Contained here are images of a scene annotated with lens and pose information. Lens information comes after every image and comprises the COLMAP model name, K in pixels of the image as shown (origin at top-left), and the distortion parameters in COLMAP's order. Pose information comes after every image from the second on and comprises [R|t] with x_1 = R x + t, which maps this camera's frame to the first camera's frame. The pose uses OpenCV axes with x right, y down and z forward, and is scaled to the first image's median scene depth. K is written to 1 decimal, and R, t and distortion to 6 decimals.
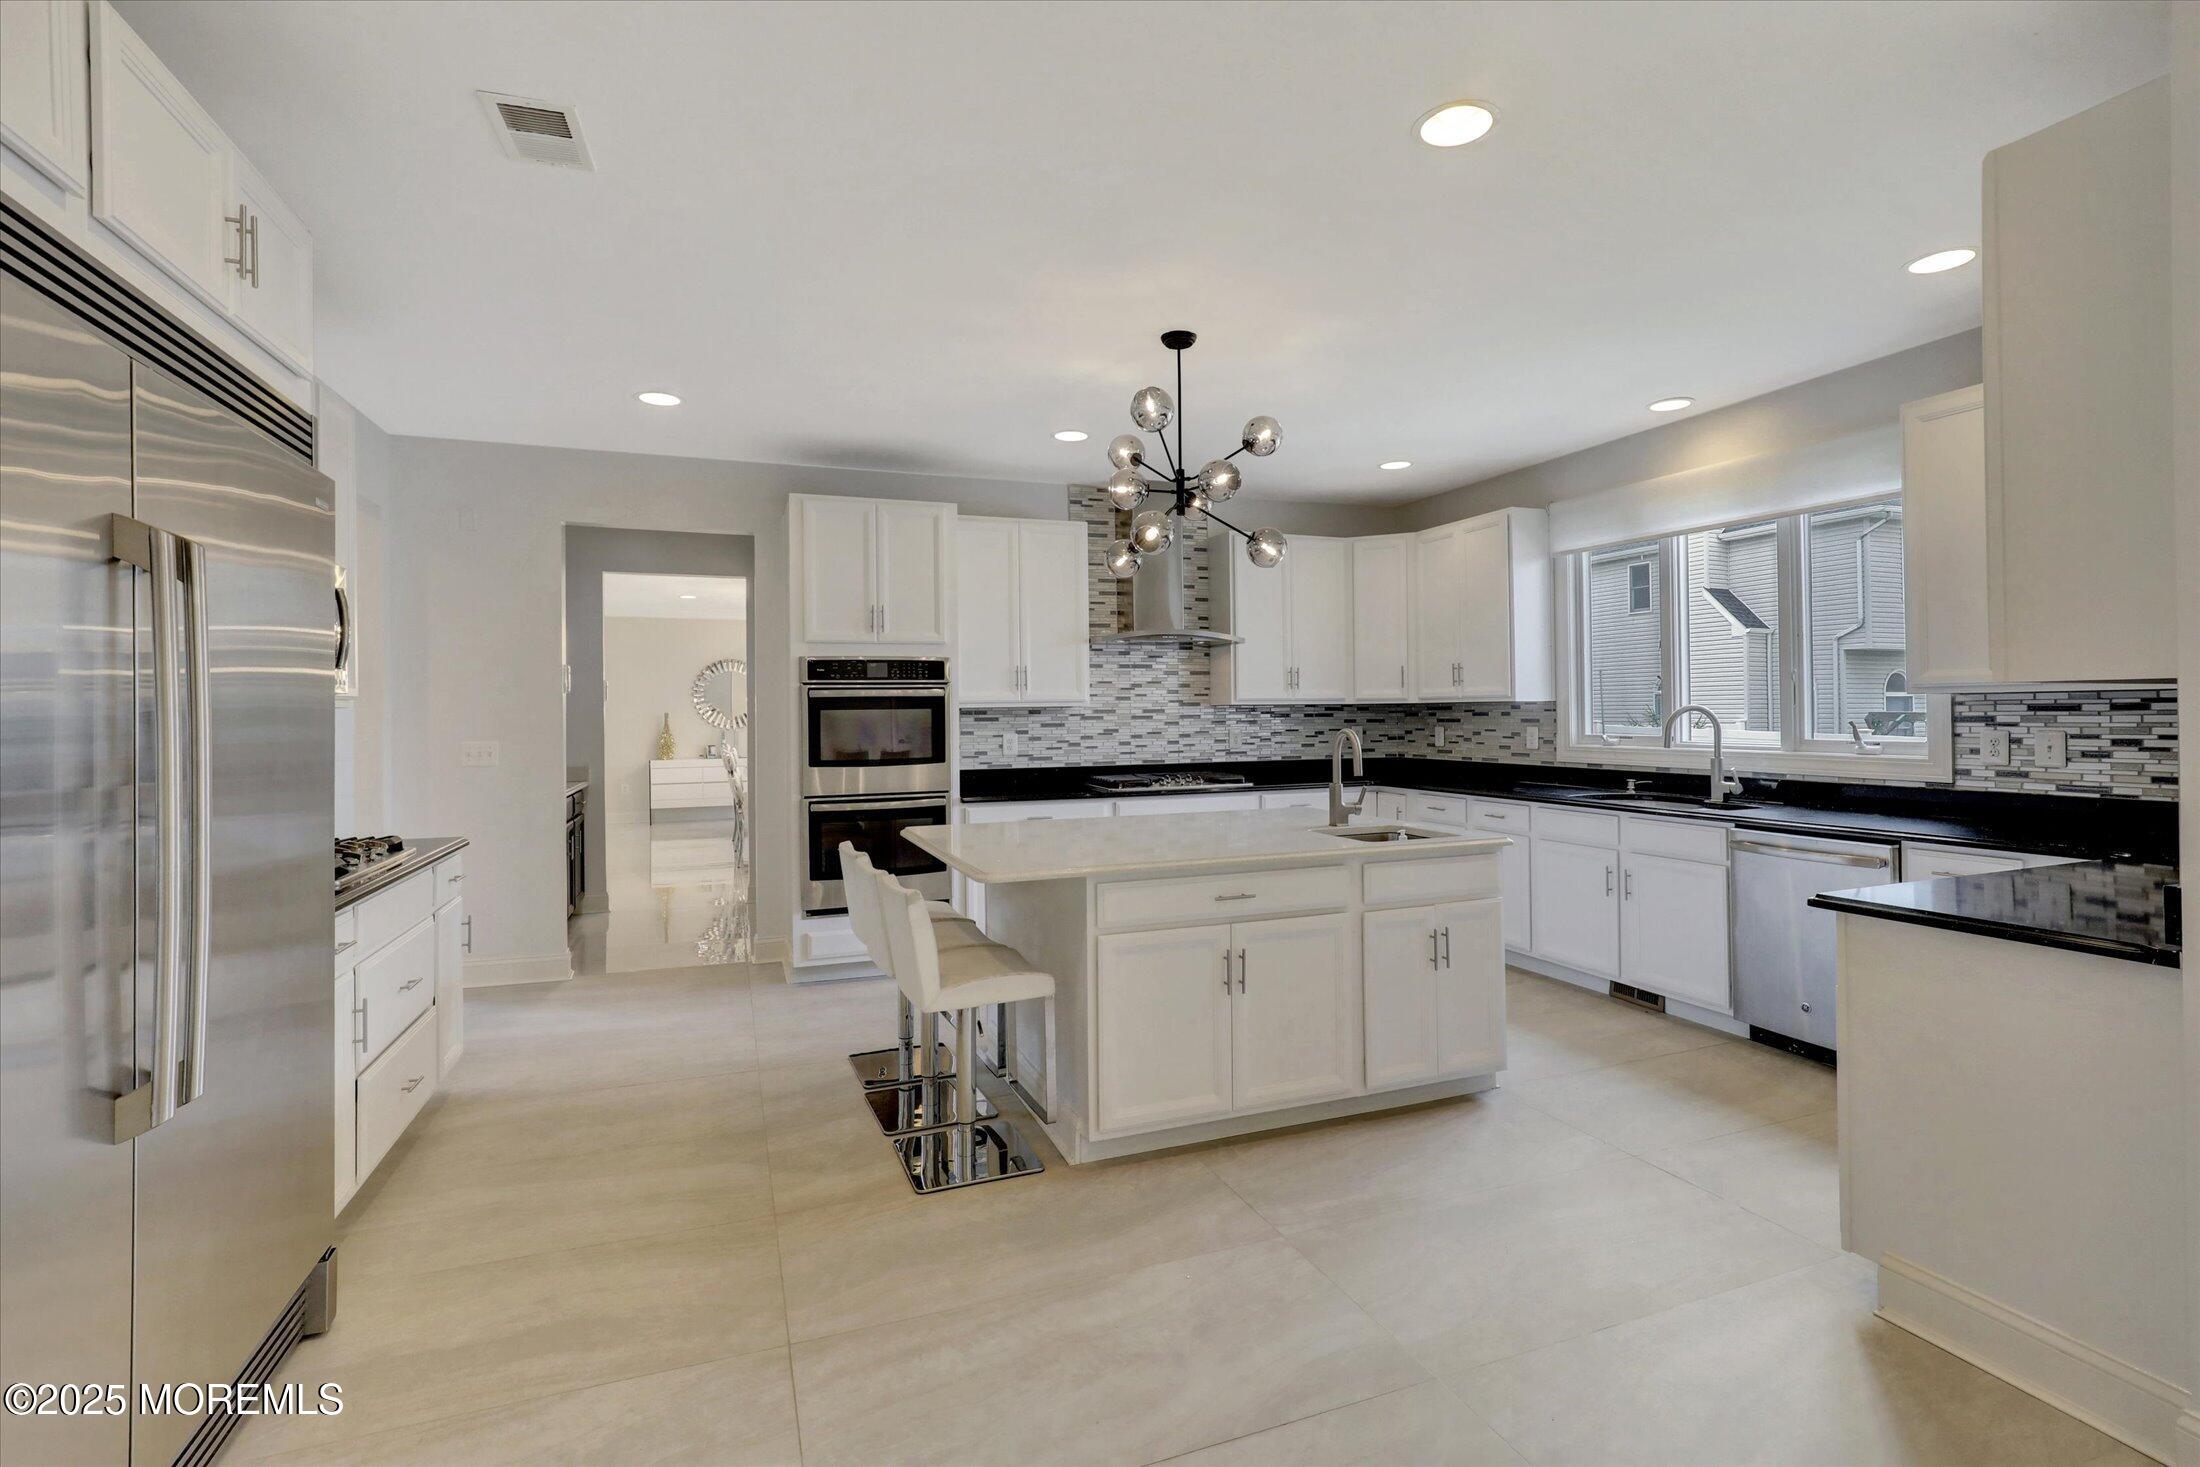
lens RADIAL K [[1017.8, 0, 1100.7], [0, 1017.8, 701.2], [0, 0, 1]] dist [-0.000853, -0.000126]
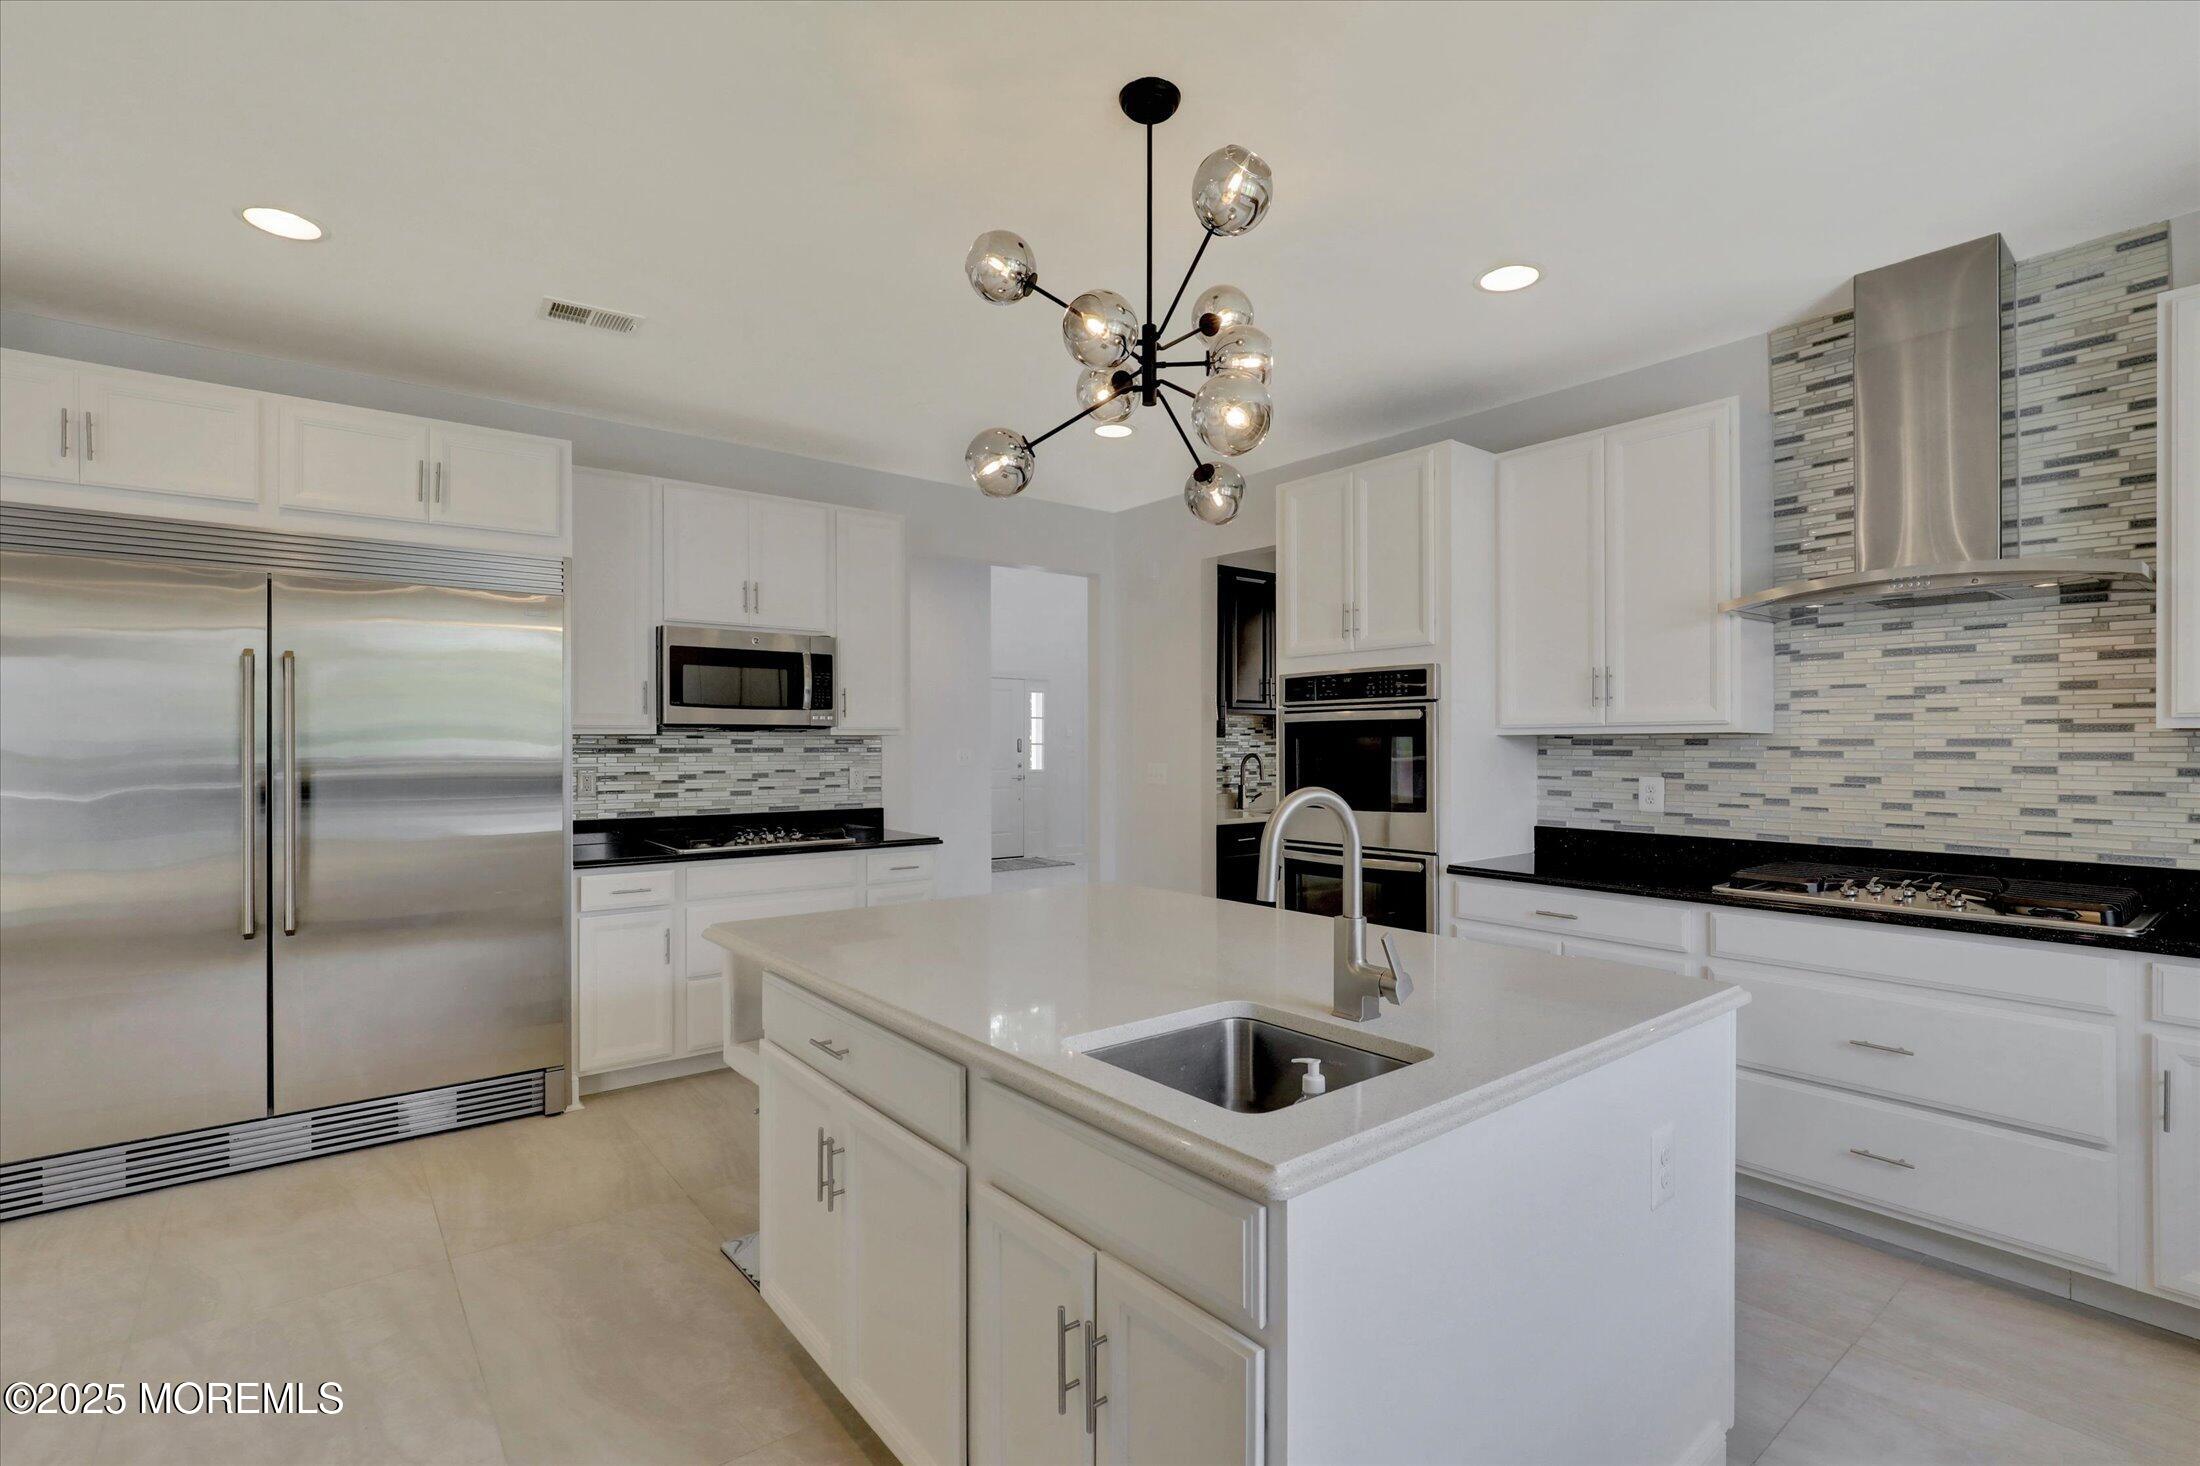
lens RADIAL K [[1003.1, 0, 1097.0], [0, 1003.1, 750.0], [0, 0, 1]] dist [-0.002226, -0.000338]
pose [[0.316448, 0.015230, -0.948488, 0.372179], [0.004812, 0.999832, 0.017660, 0.003138], [0.948598, -0.010152, 0.316322, 0.478032]]
